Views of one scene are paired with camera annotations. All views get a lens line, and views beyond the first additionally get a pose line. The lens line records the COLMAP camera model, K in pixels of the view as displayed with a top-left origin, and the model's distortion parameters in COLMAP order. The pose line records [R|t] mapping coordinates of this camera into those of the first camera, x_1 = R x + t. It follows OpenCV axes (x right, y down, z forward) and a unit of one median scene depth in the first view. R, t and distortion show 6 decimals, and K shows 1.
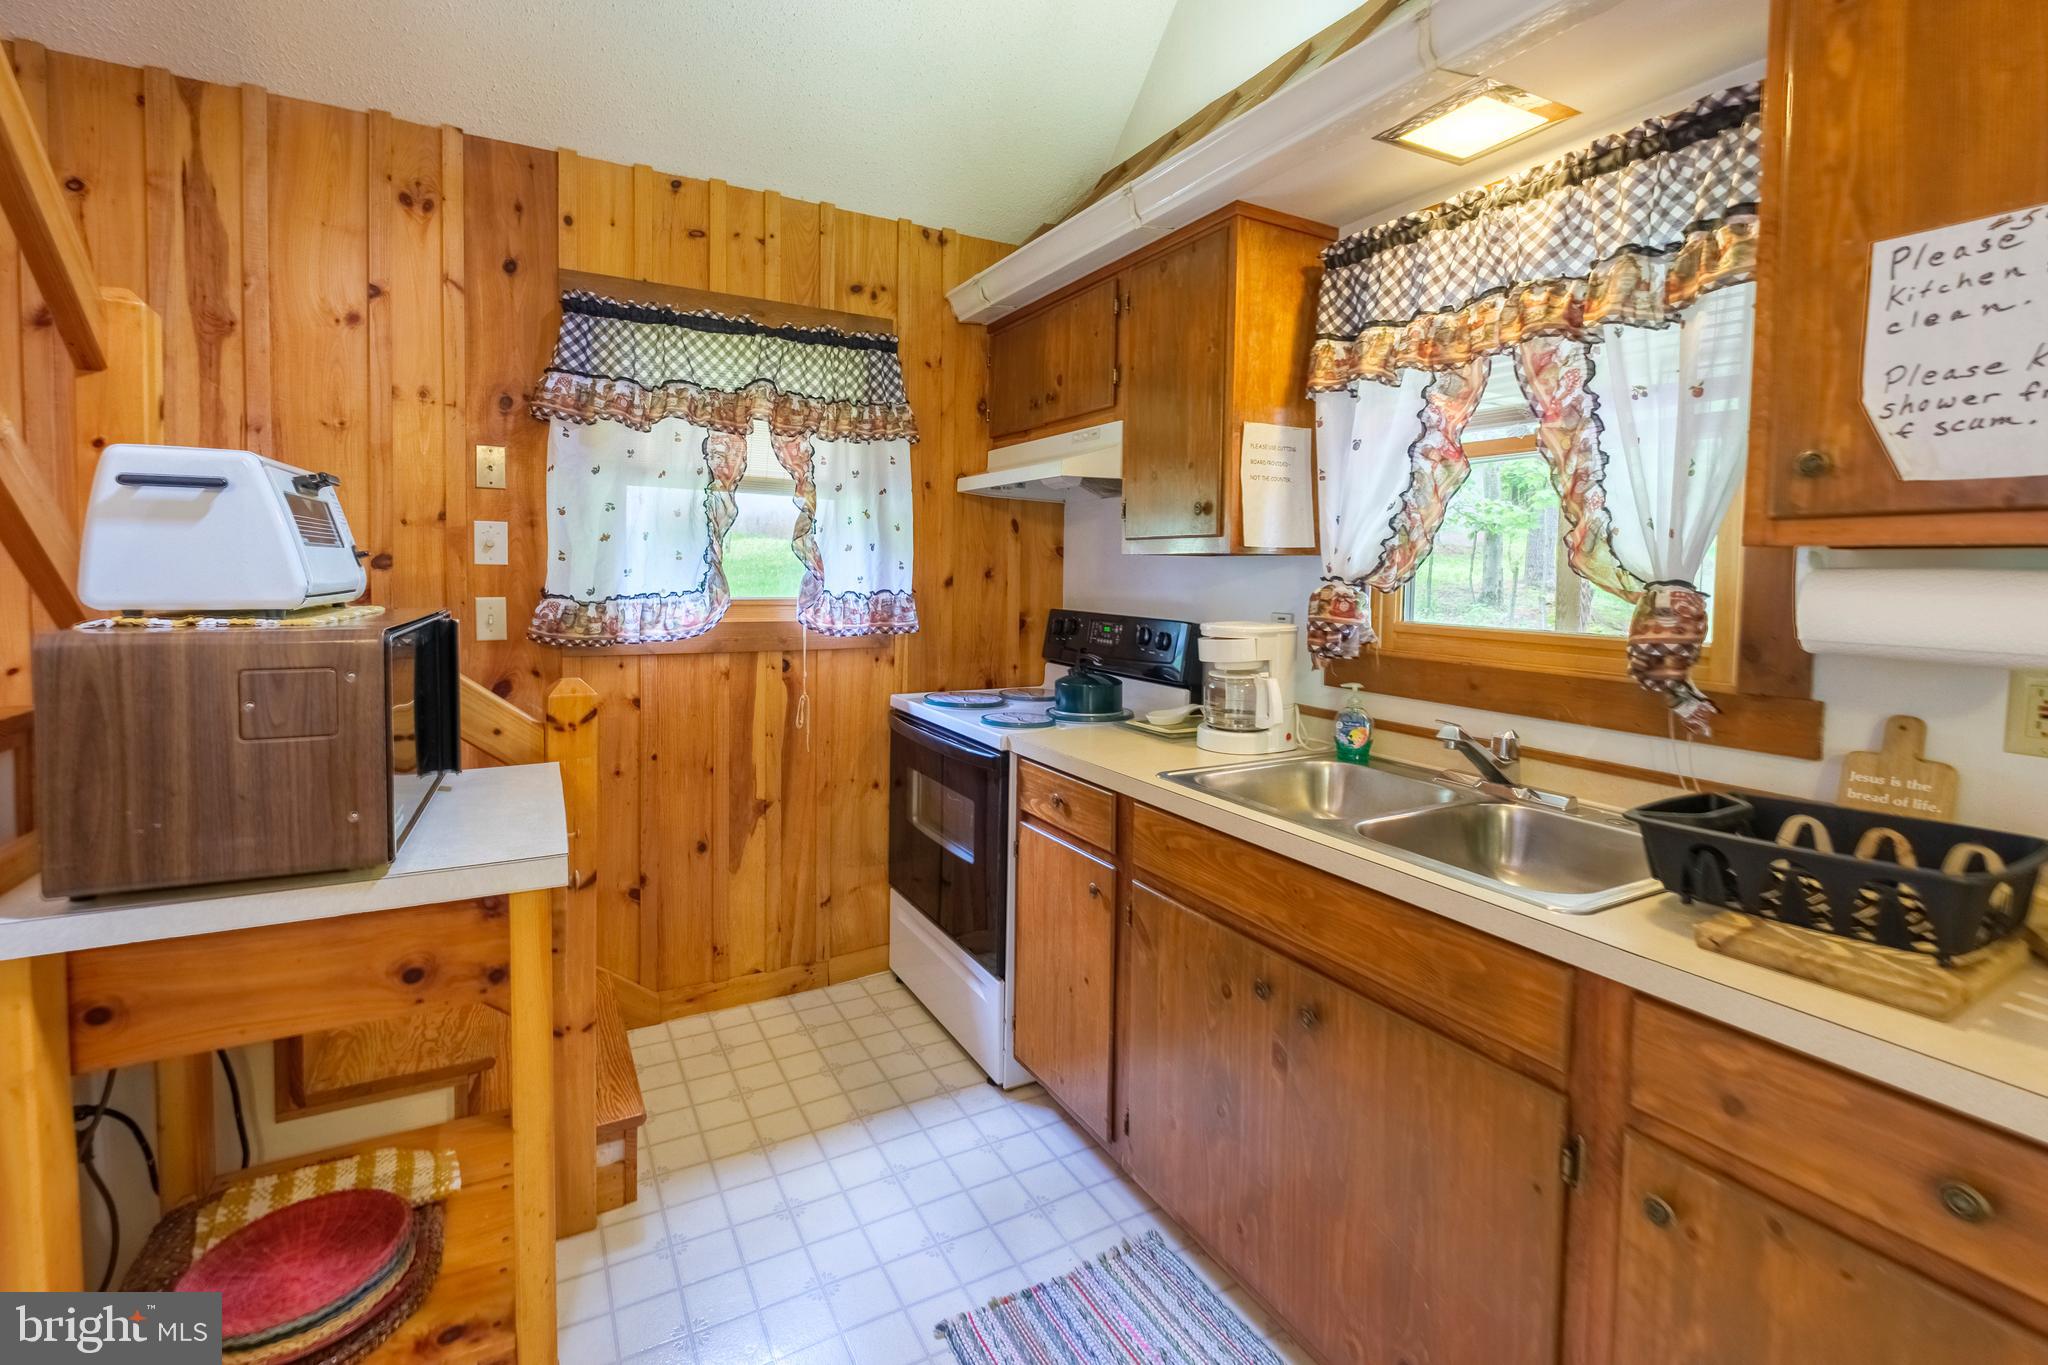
lens RADIAL K [[915.6, 0, 1042.9], [0, 915.6, 609.4], [0, 0, 1]] dist [-0.000105, -0.001688]
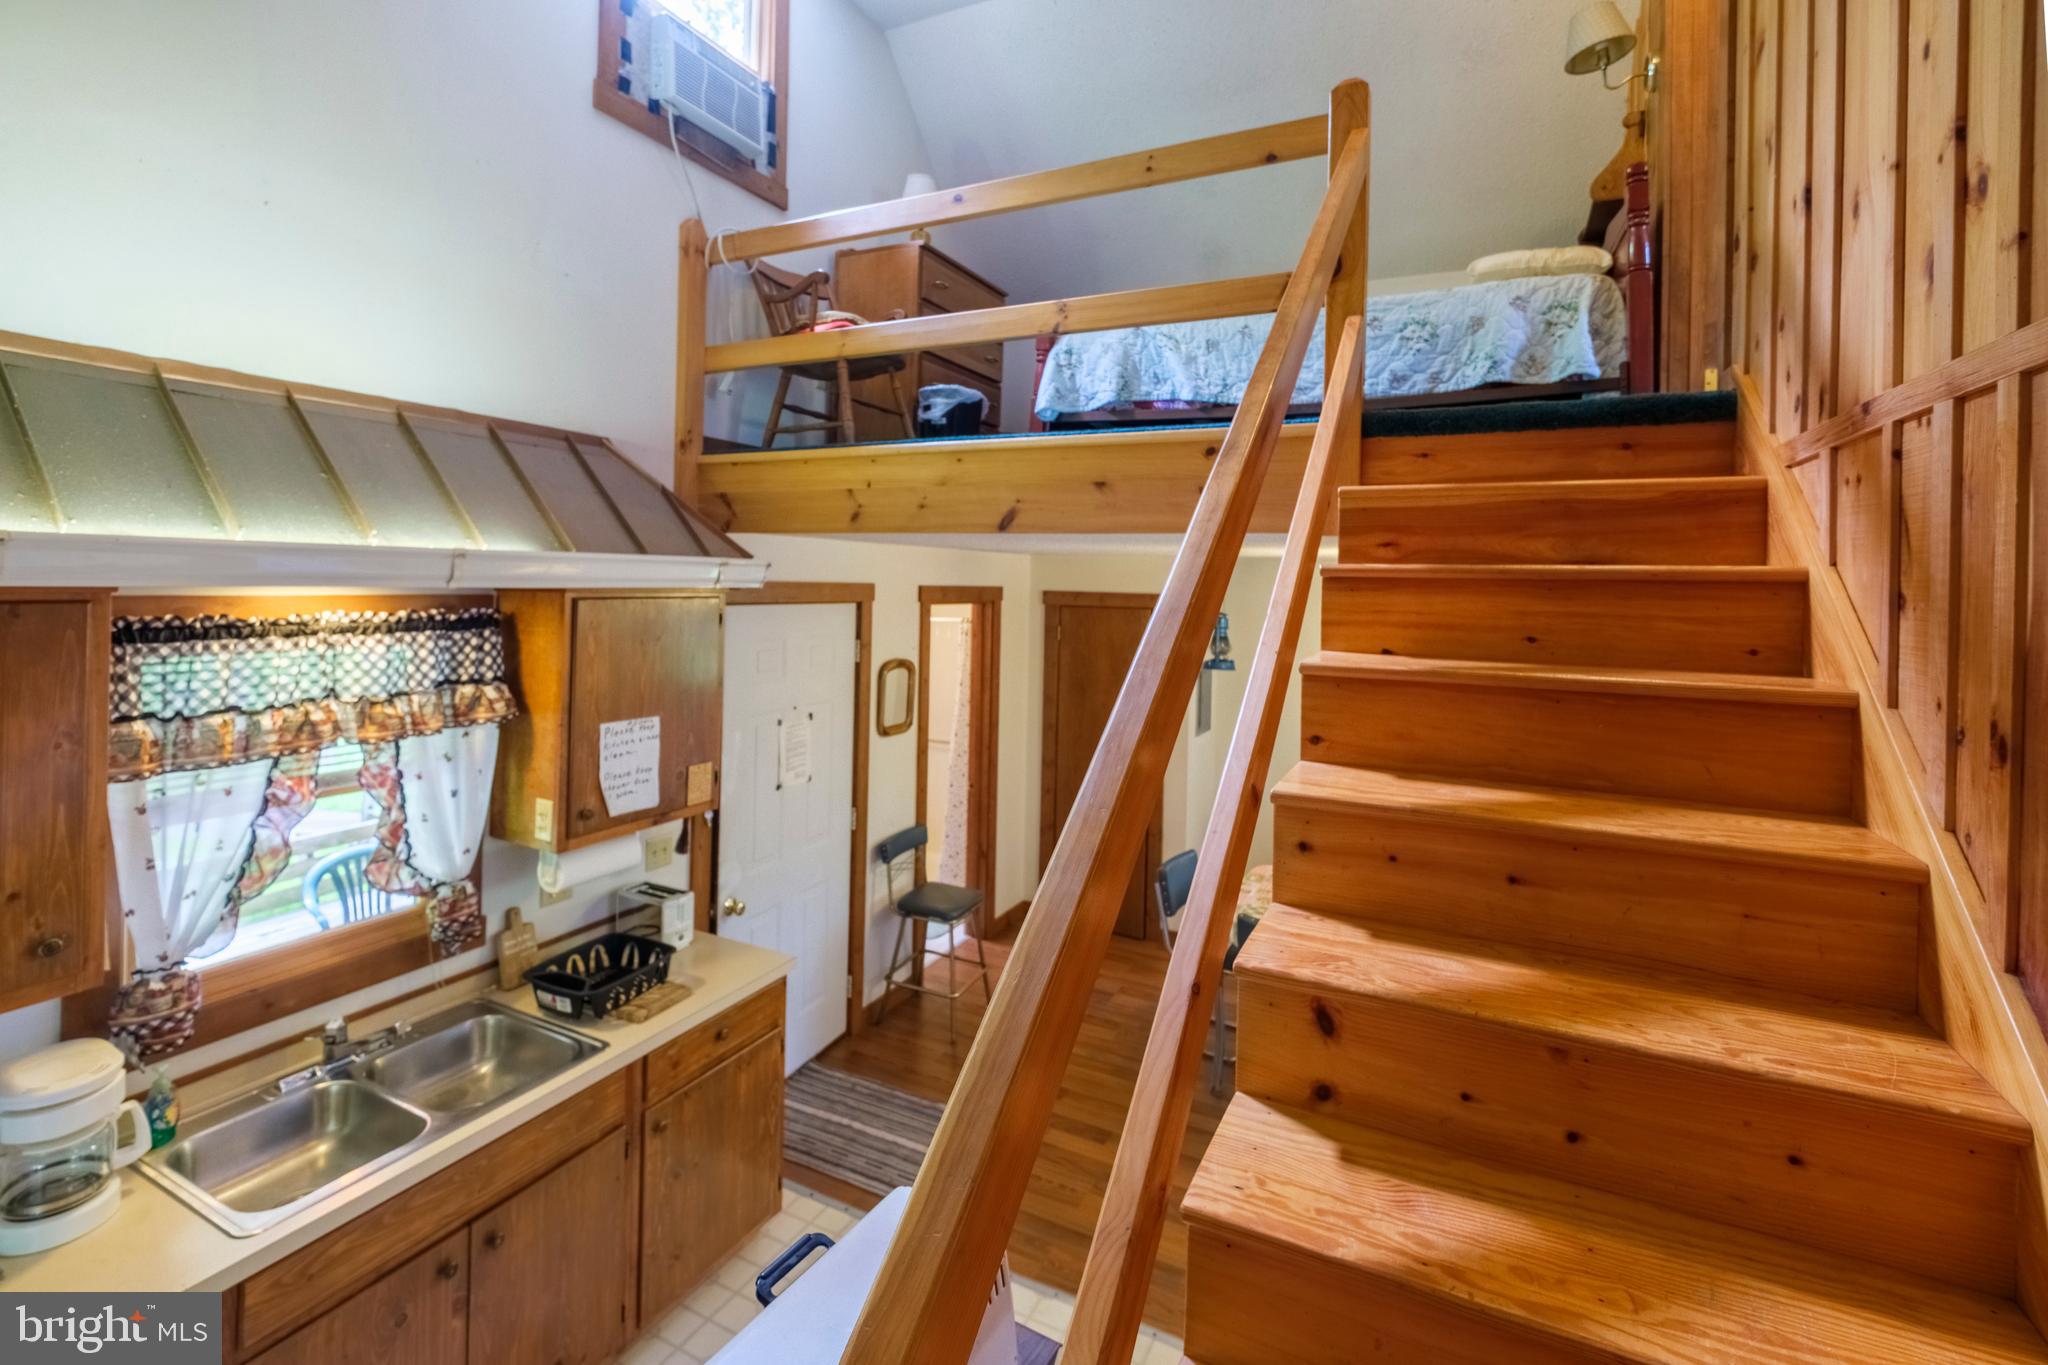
lens RADIAL K [[915.6, 0, 1014.5], [0, 915.6, 667.0], [0, 0, 1]] dist [-0.000105, -0.001688]
pose [[-0.554676, -0.085319, 0.827680, -1.092516], [0.014542, 0.993583, 0.112166, -0.511373], [-0.831939, 0.074252, -0.549876, 0.888809]]
